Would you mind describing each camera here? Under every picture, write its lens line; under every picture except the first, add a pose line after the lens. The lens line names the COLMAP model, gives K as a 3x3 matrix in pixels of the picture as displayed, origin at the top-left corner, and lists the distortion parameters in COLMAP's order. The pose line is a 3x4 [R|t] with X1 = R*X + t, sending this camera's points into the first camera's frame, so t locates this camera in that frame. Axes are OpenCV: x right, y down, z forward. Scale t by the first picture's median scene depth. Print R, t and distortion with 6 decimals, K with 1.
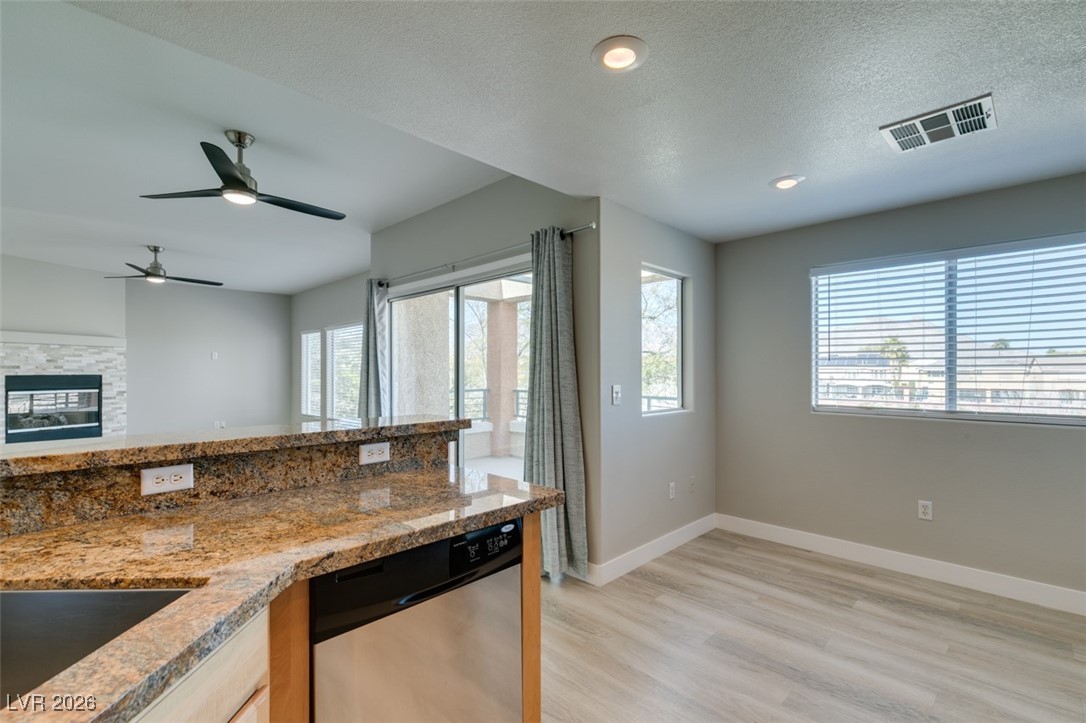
lens RADIAL K [[486.6, 0, 541.4], [0, 486.6, 367.6], [0, 0, 1]] dist [0.002267, 0.000162]
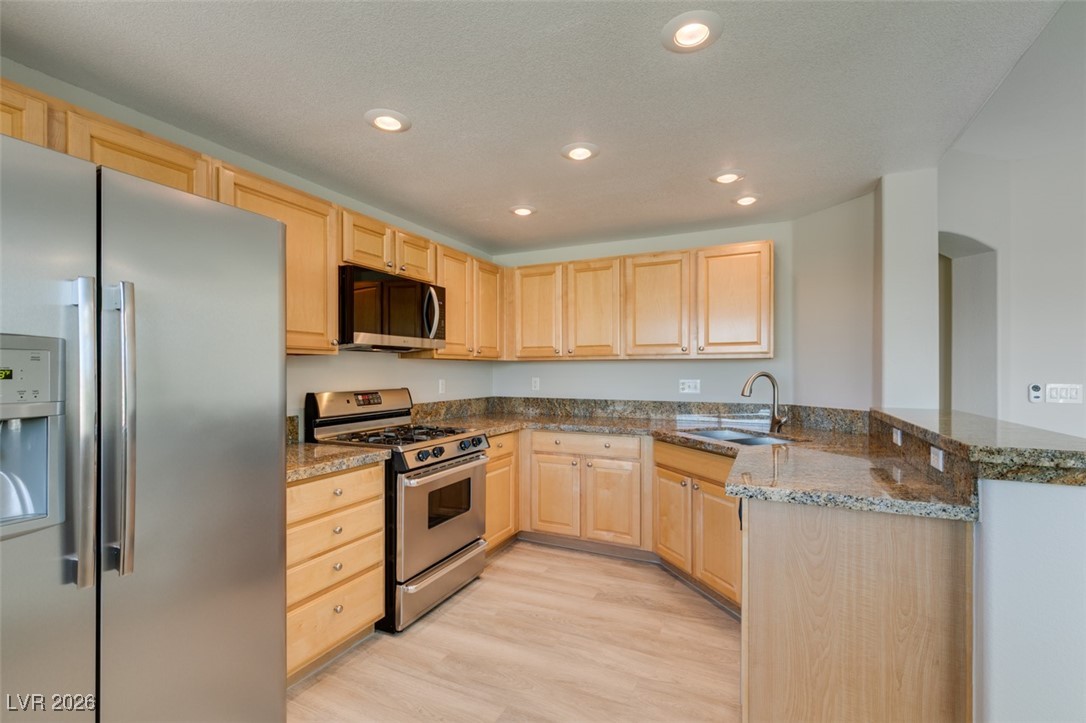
lens RADIAL K [[484.0, 0, 542.9], [0, 484.0, 373.2], [0, 0, 1]] dist [-0.000354, -0.000170]
pose [[-0.943779, 0.003034, -0.330563, 0.197642], [0.003198, 0.999995, 0.000049, 0.003400], [0.330561, -0.001011, -0.943784, 0.480513]]
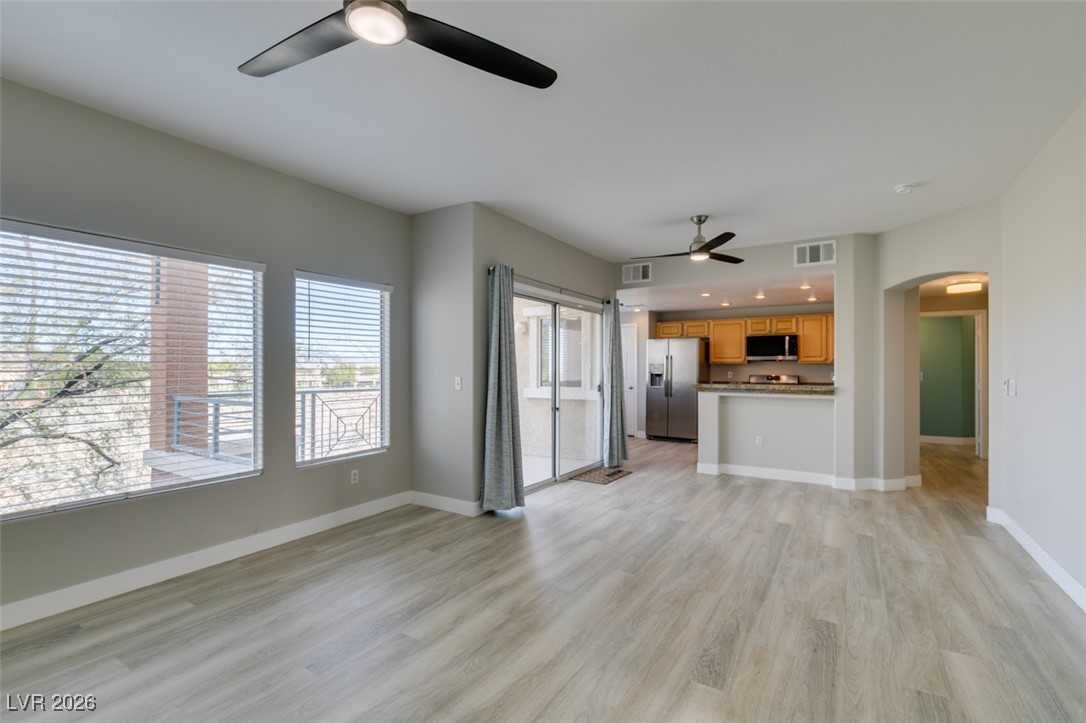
lens RADIAL K [[486.6, 0, 541.4], [0, 486.6, 367.6], [0, 0, 1]] dist [0.002267, 0.000162]
pose [[-0.215418, 0.001033, 0.976521, -1.003591], [-0.010003, 0.999945, -0.003265, 0.009908], [-0.976471, -0.010471, -0.215396, 0.902150]]
